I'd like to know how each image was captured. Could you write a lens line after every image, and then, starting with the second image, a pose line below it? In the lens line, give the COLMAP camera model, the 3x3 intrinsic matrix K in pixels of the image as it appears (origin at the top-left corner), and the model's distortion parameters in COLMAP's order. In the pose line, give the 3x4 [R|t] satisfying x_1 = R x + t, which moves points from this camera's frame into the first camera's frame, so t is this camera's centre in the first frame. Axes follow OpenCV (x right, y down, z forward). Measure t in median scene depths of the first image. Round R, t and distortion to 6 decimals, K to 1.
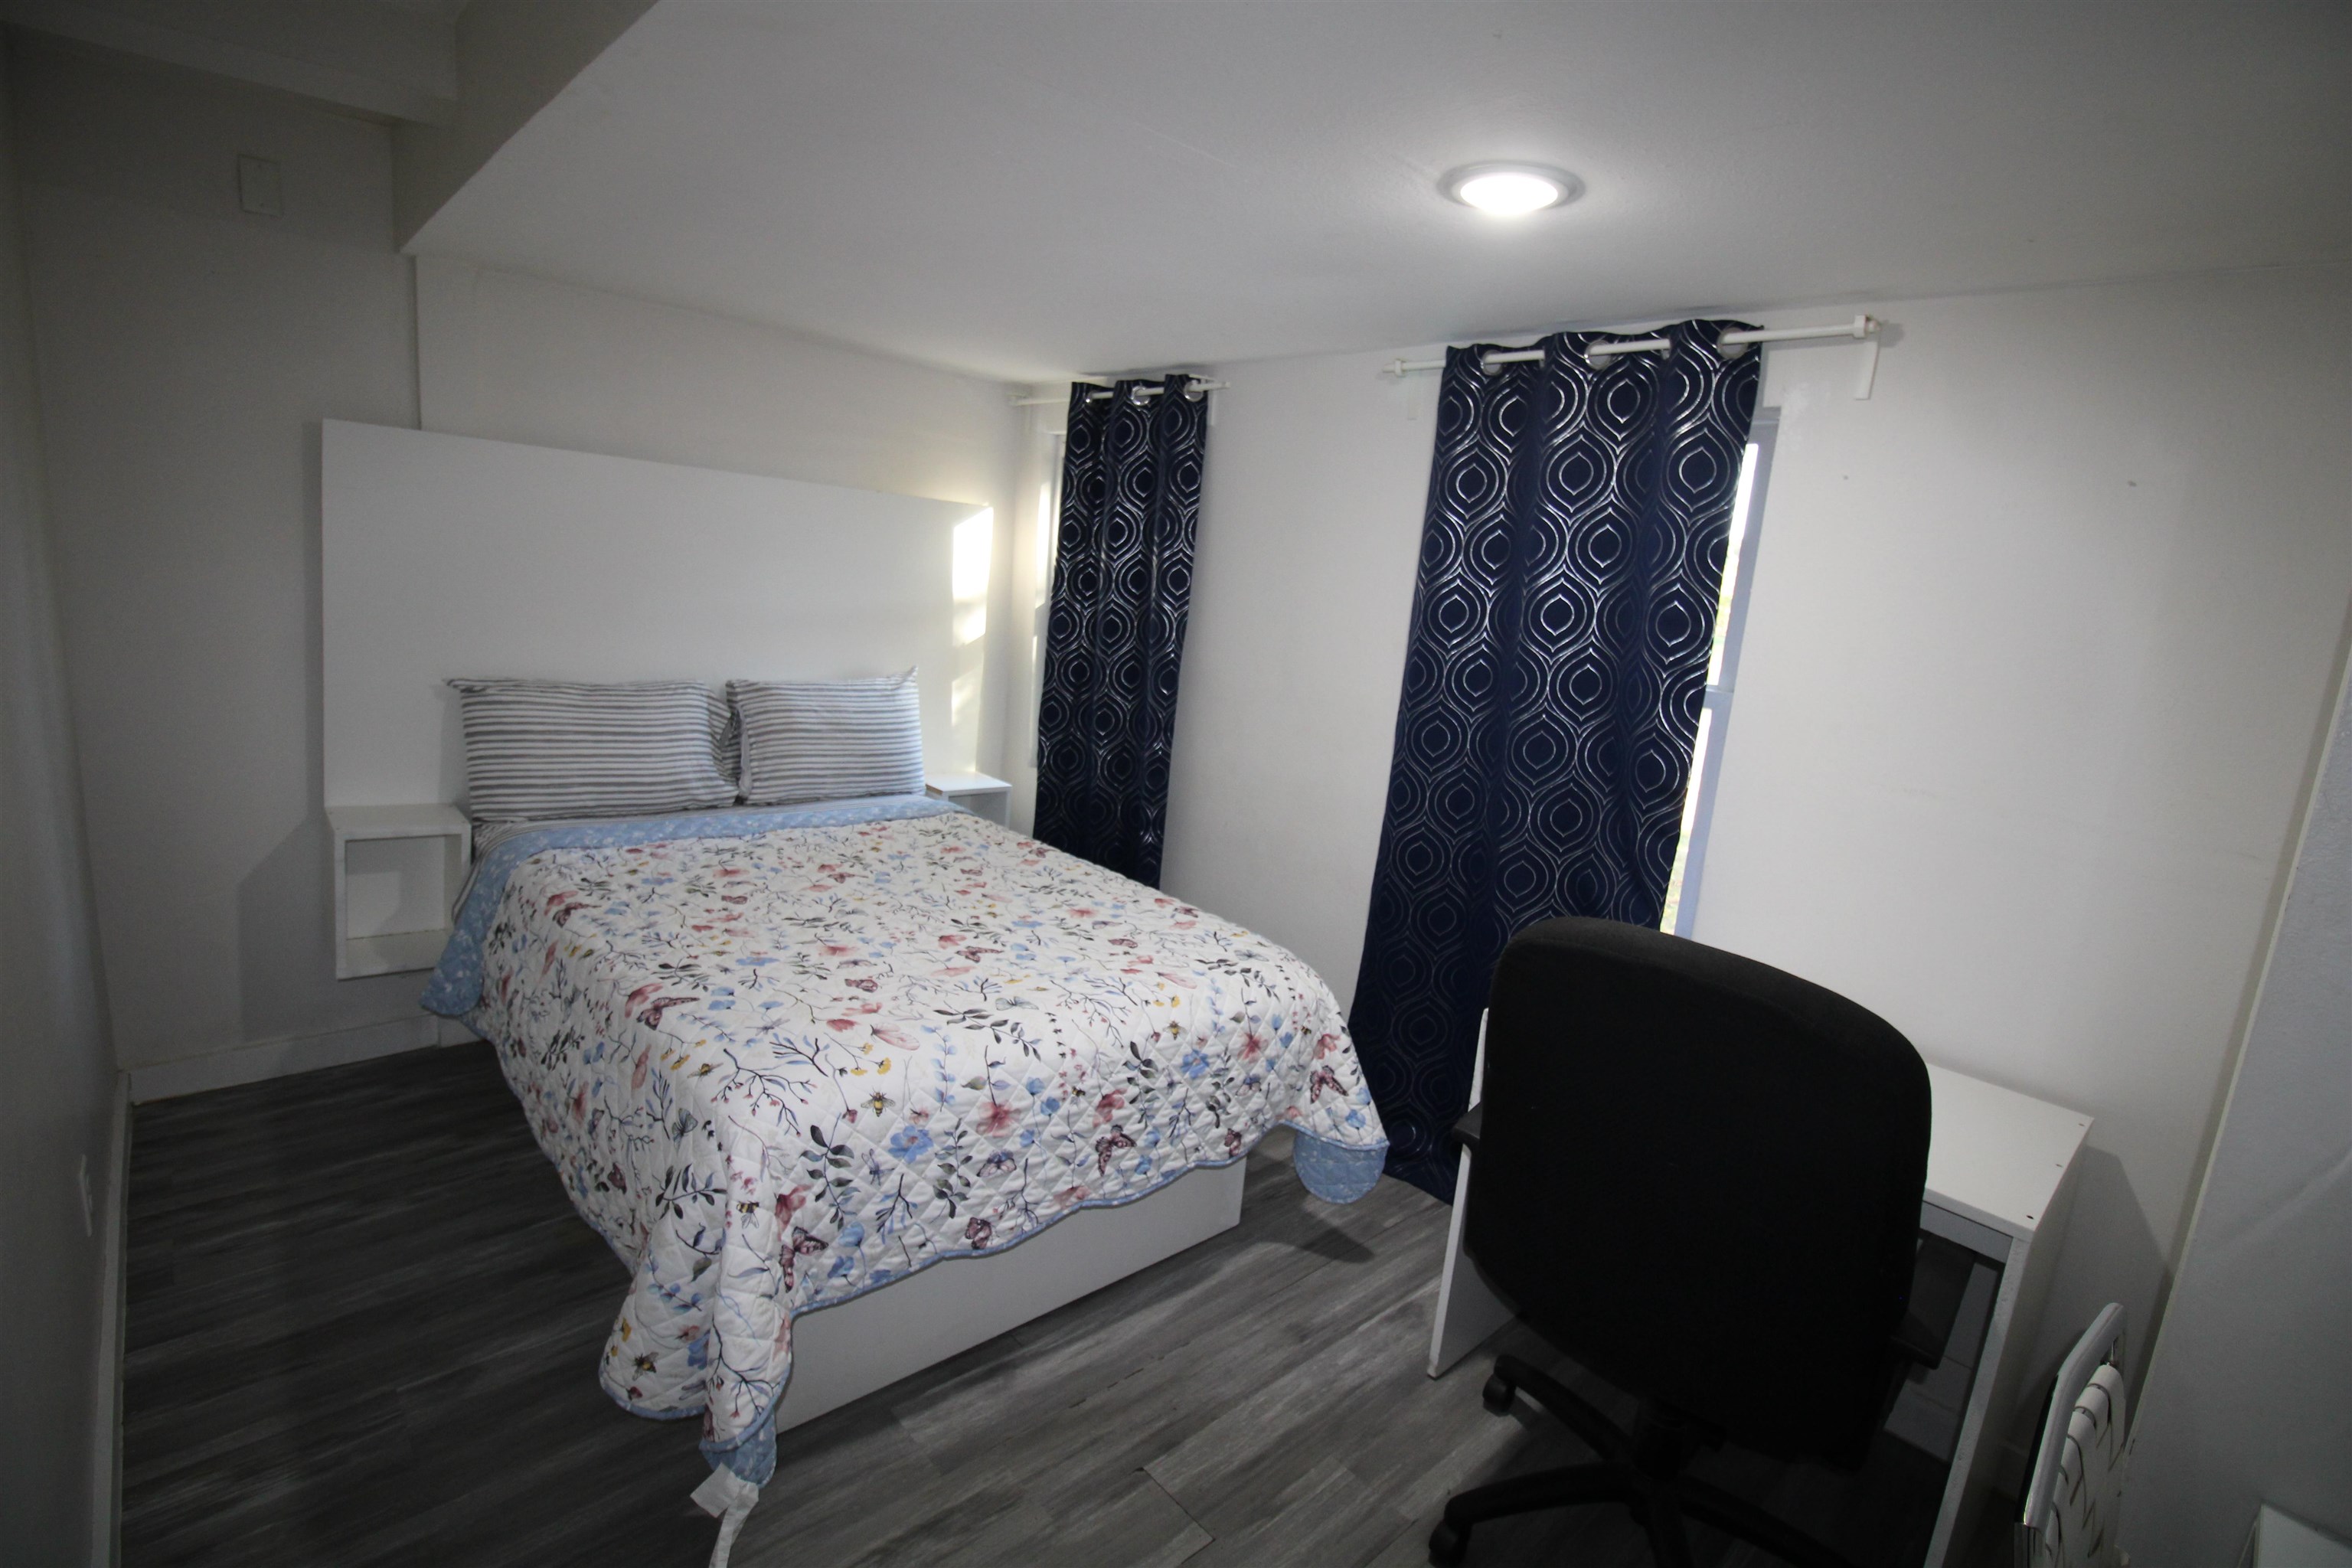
lens RADIAL K [[1055.1, 0, 1176.0], [0, 1055.1, 784.0], [0, 0, 1]] dist [0.001060, 0.000071]
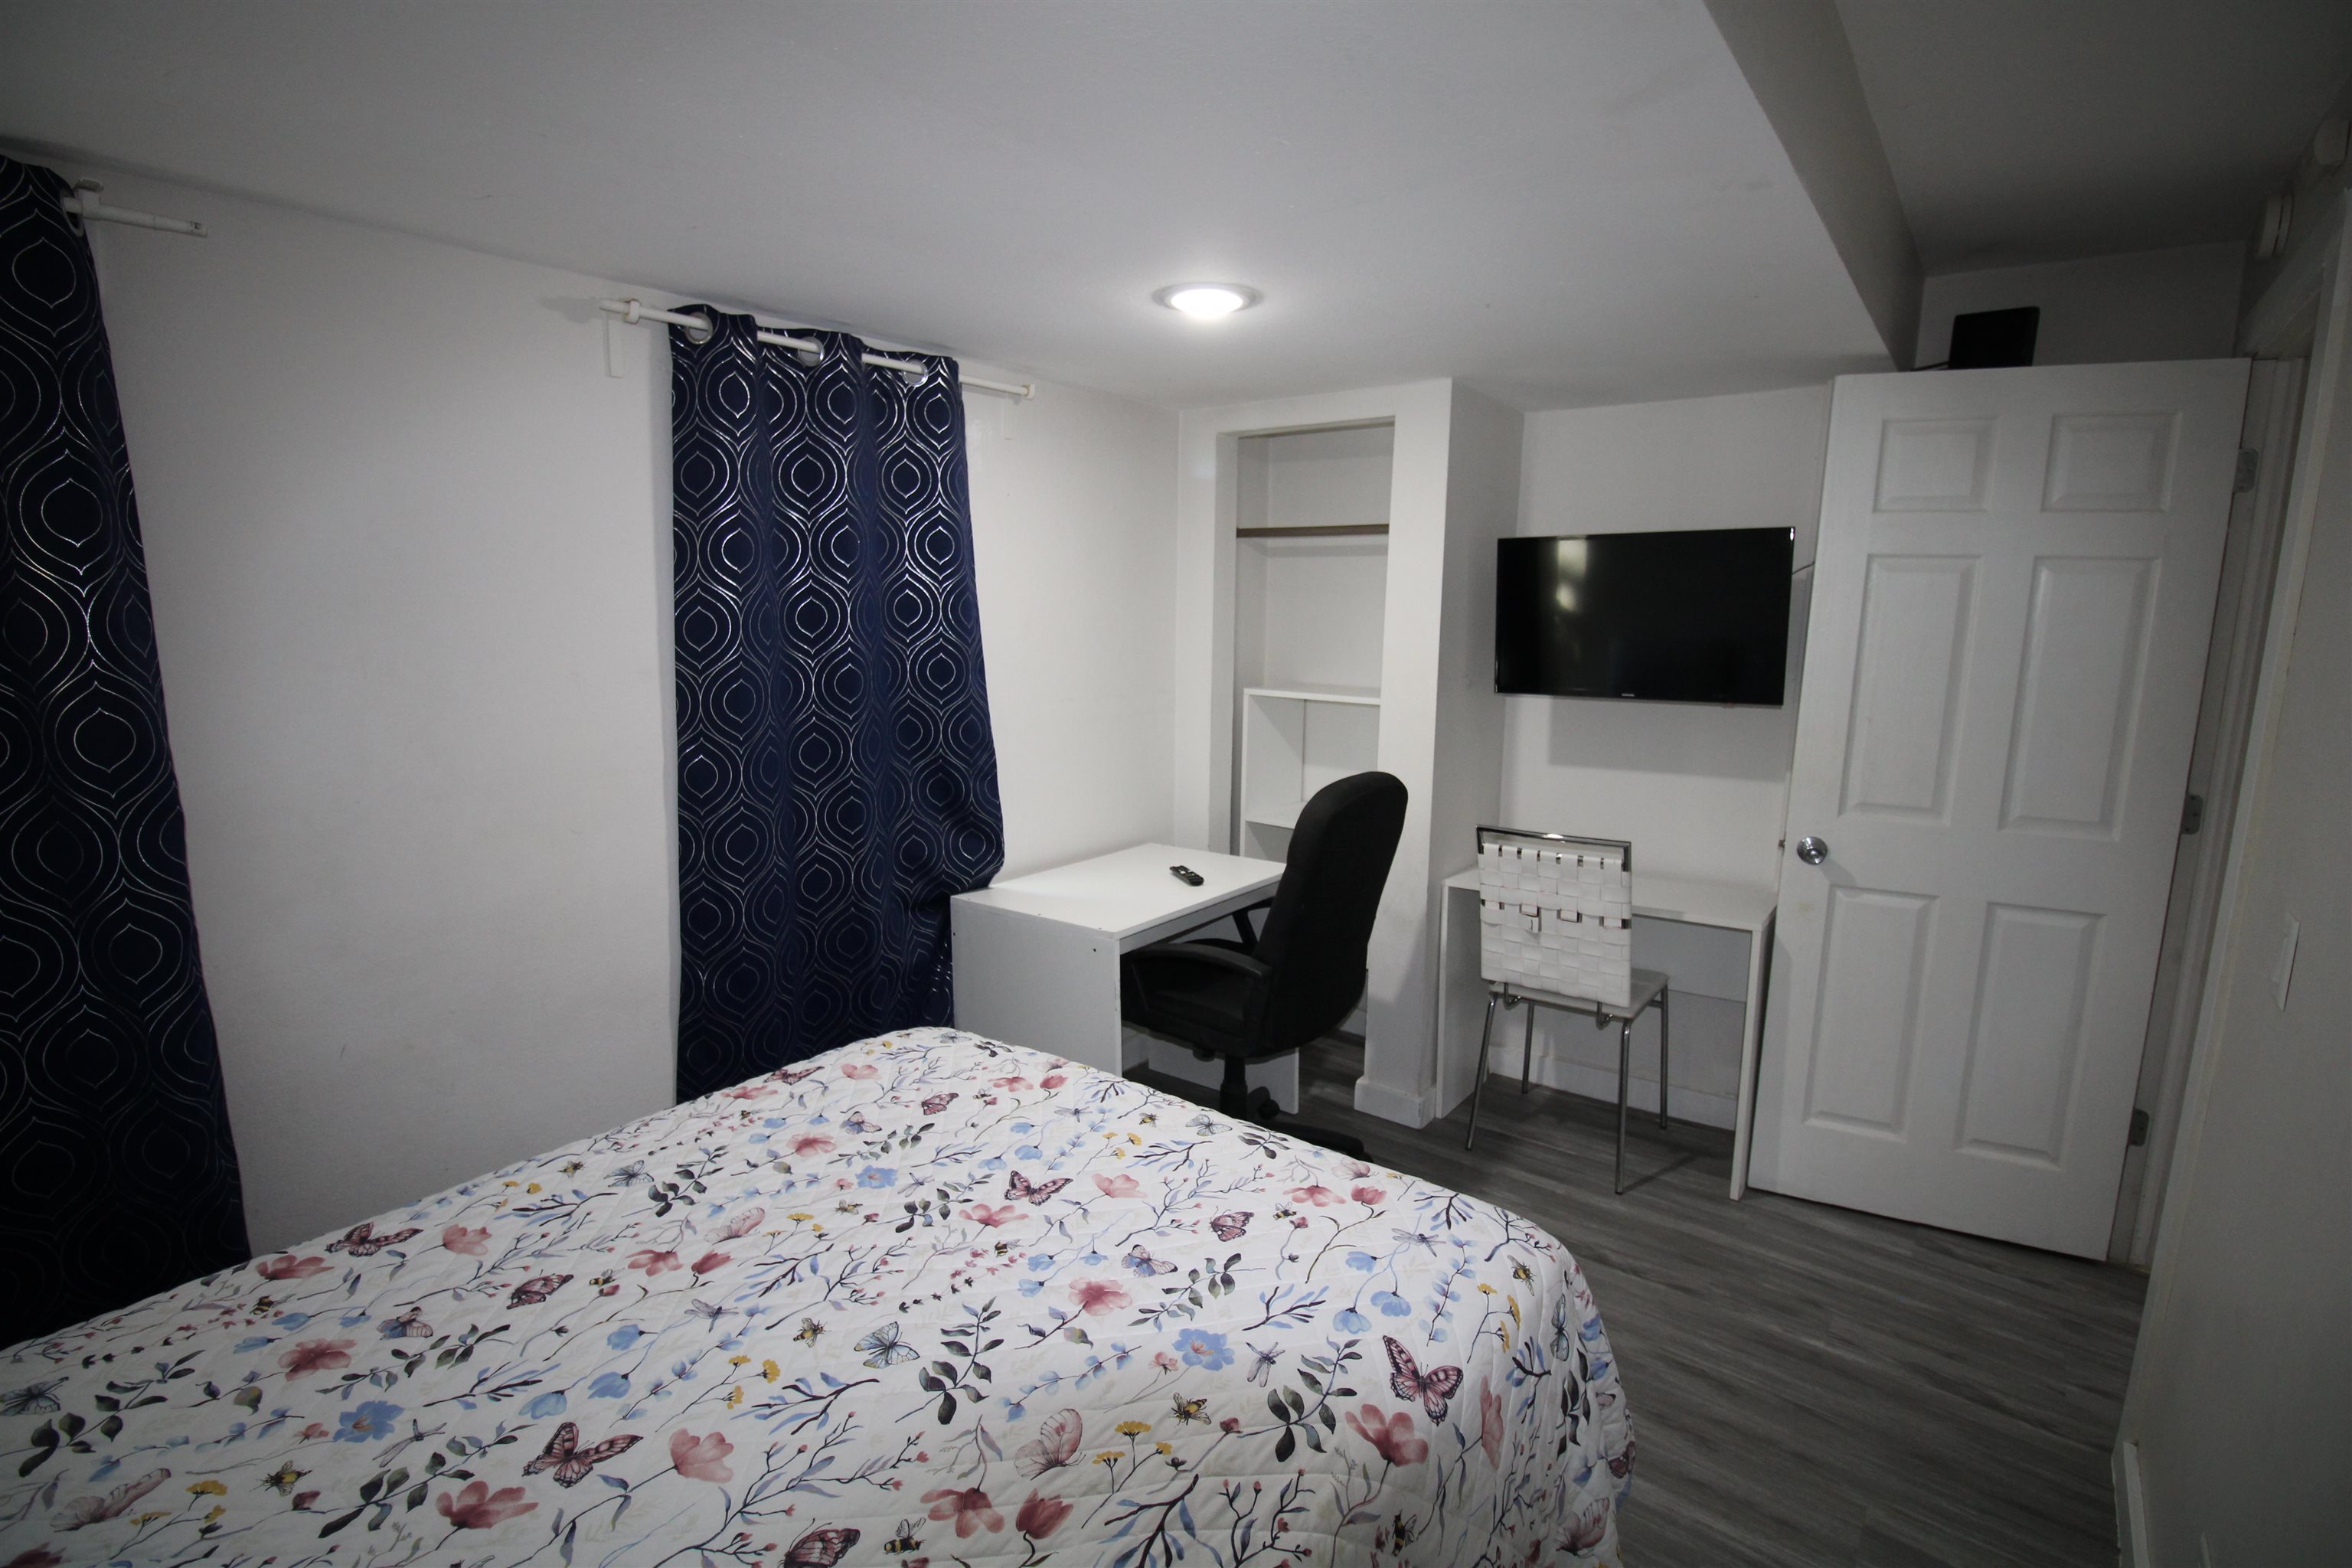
lens RADIAL K [[1124.3, 0, 1176.0], [0, 1124.3, 784.0], [0, 0, 1]] dist [0.001112, 0.000045]
pose [[-0.179627, -0.245061, 0.952722, -0.802840], [0.168159, 0.946571, 0.275183, -0.260065], [-0.969256, 0.209639, -0.128820, 0.918125]]
